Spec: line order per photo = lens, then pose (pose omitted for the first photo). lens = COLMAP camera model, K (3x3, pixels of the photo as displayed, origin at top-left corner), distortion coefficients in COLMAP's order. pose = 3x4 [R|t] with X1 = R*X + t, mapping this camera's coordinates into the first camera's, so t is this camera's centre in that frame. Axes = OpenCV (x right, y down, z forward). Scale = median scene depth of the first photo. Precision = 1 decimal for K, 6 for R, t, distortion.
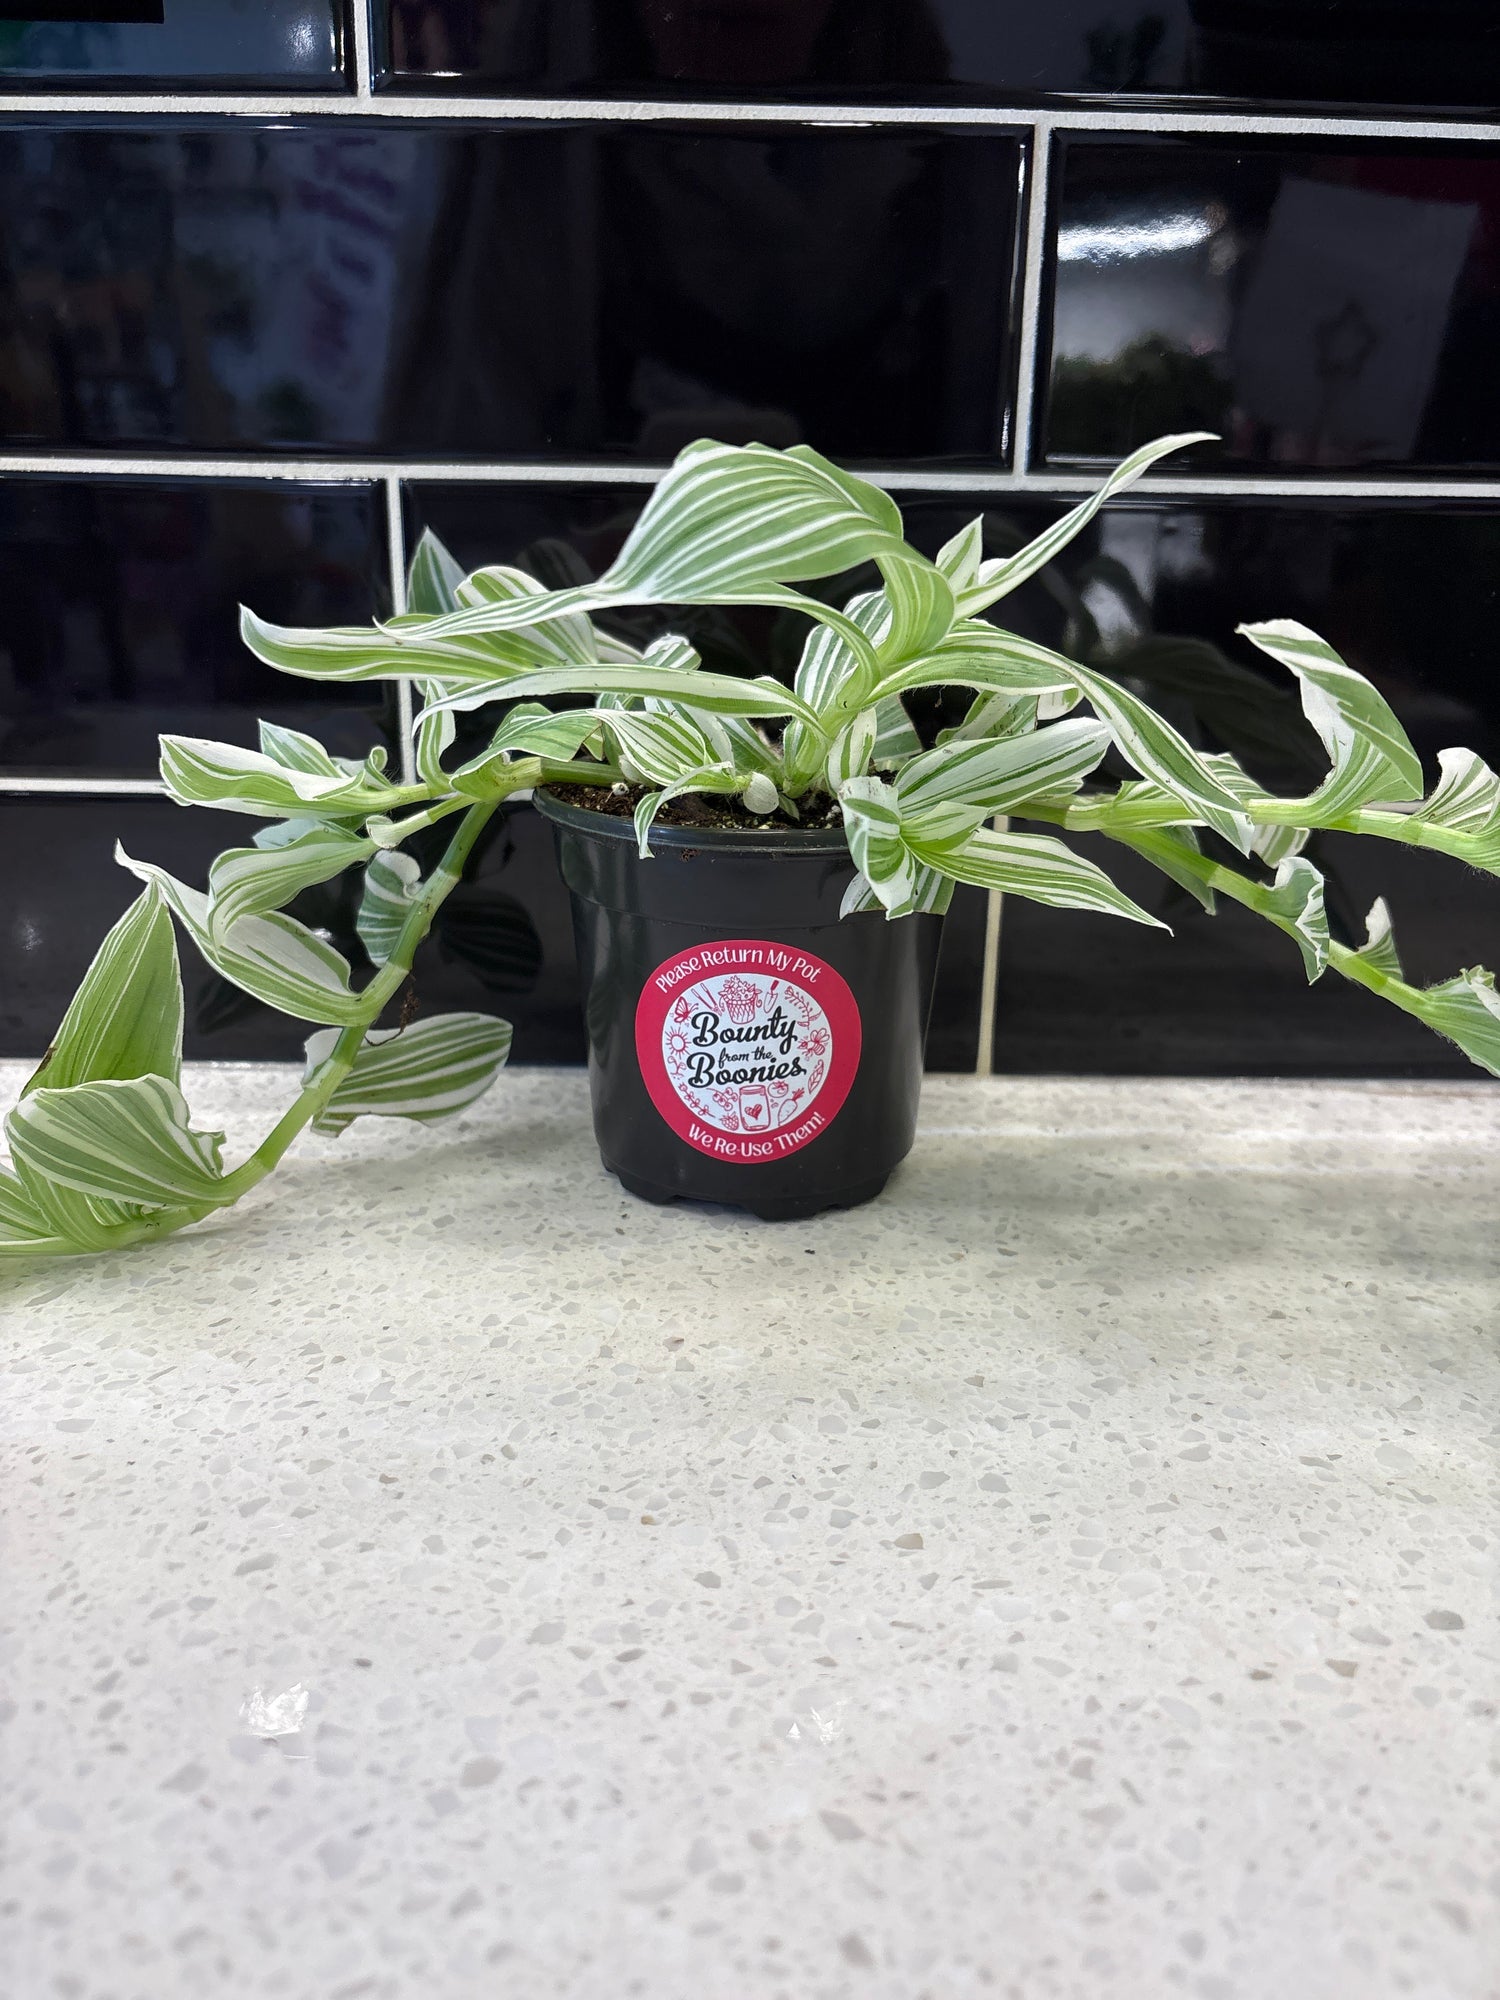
lens RADIAL K [[1527.3, 0, 757.5], [0, 1527.3, 992.8], [0, 0, 1]] dist [-0.009908, -0.000623]
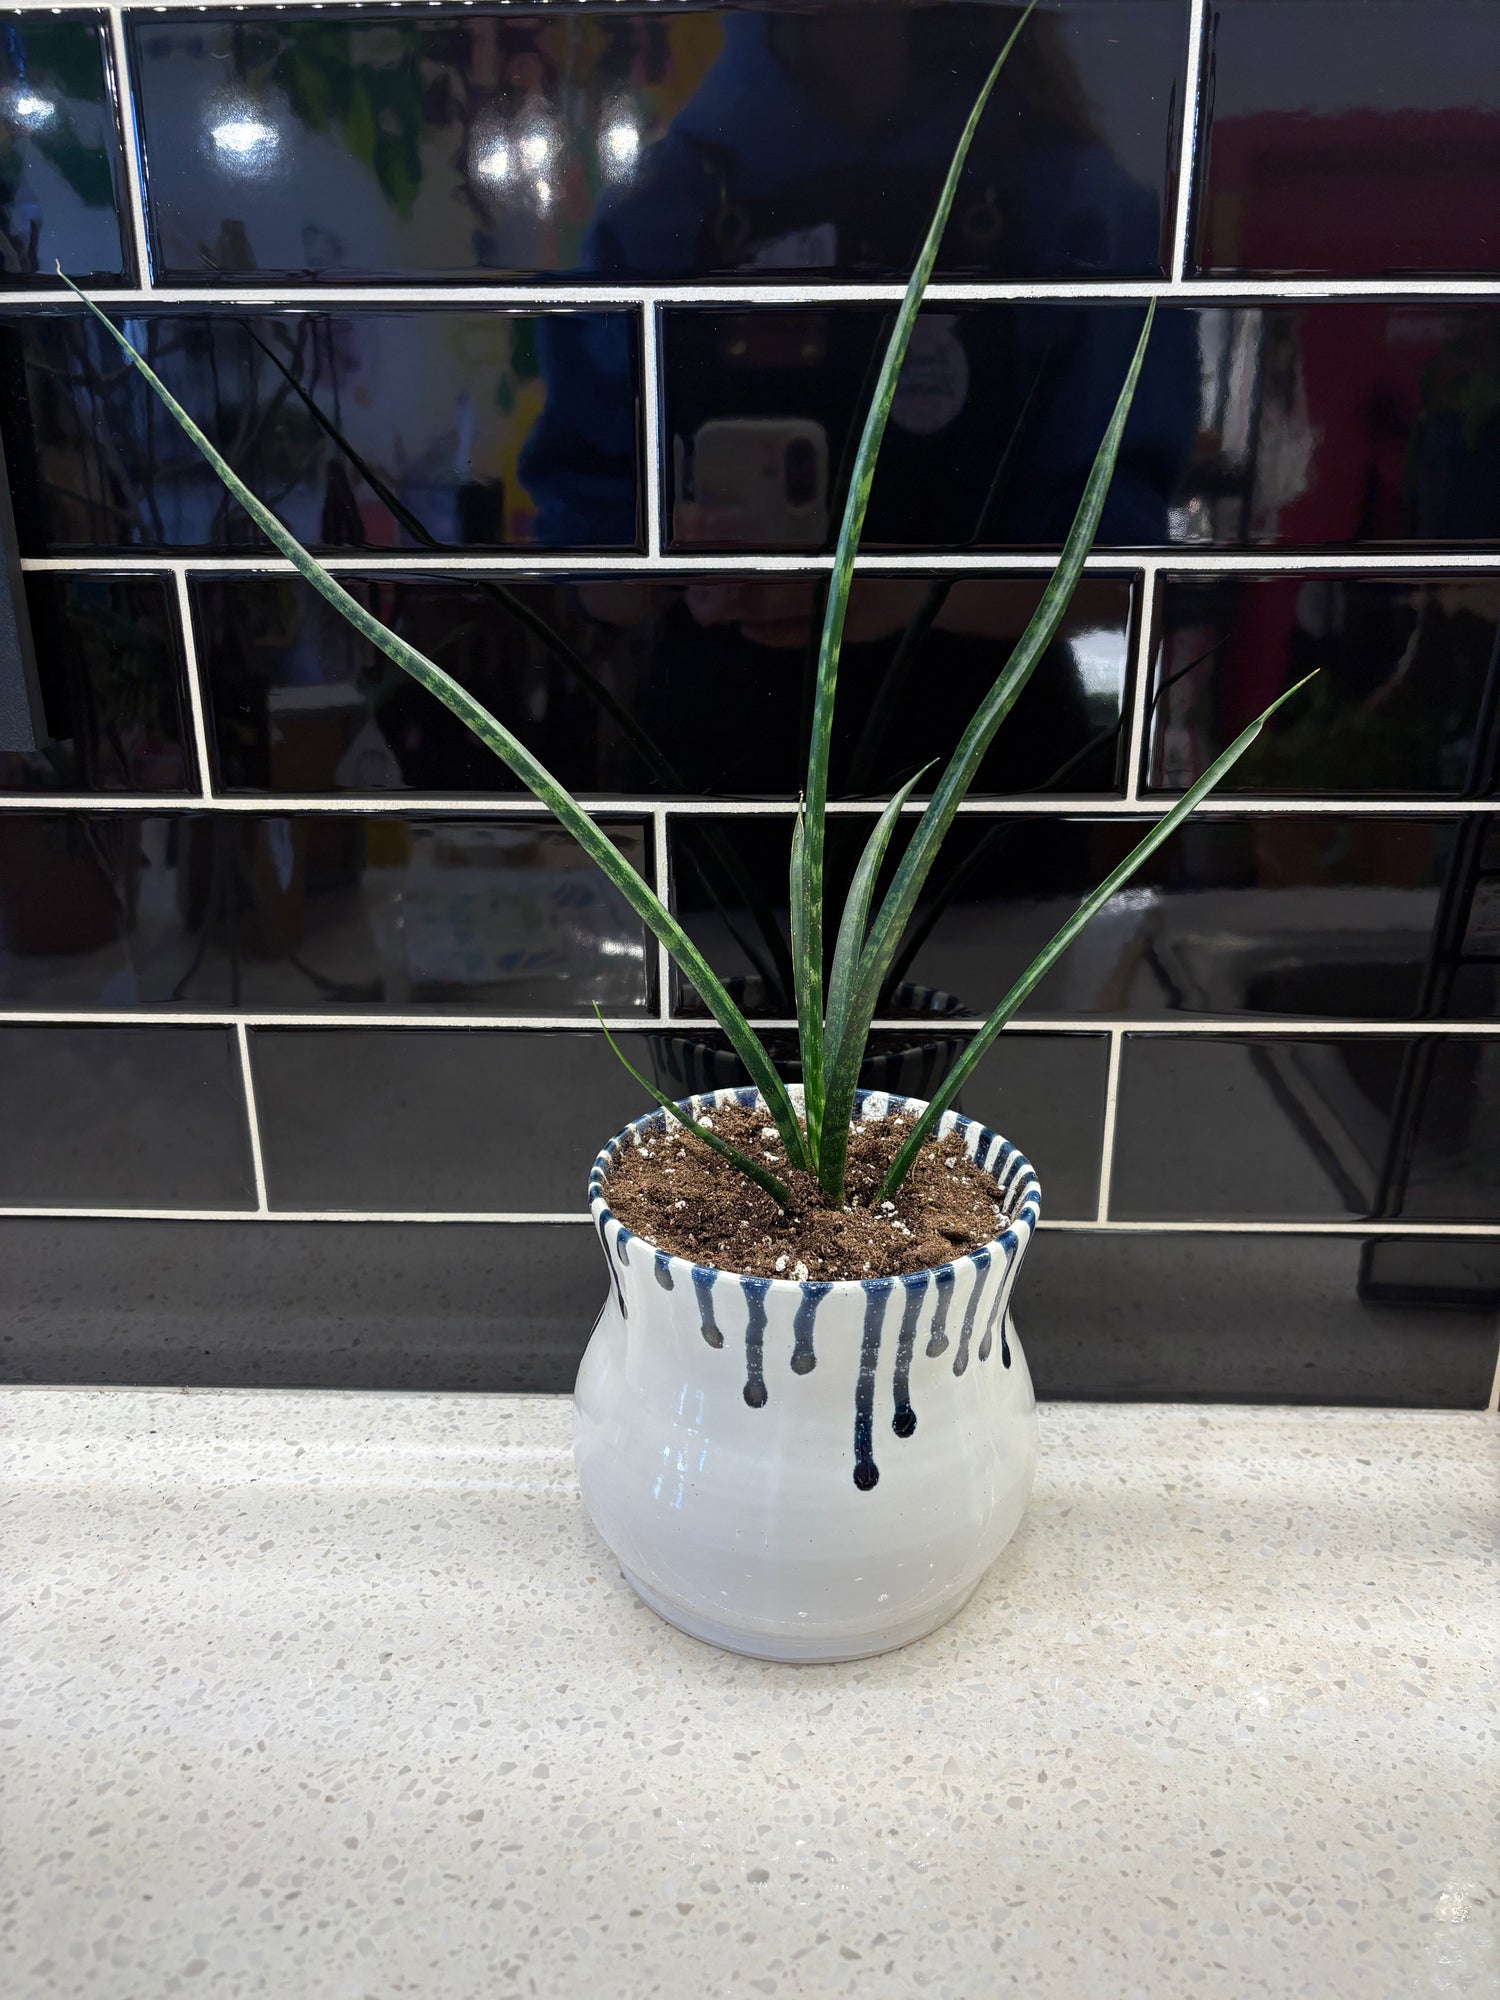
lens RADIAL K [[1487.7, 0, 750.0], [0, 1487.7, 1000.0], [0, 0, 1]] dist [0.054656, -0.073522]
pose [[0.999217, -0.009009, -0.038514, 0.506422], [0.009375, 0.999912, 0.009344, -0.603776], [0.038427, -0.009698, 0.999214, -0.710160]]
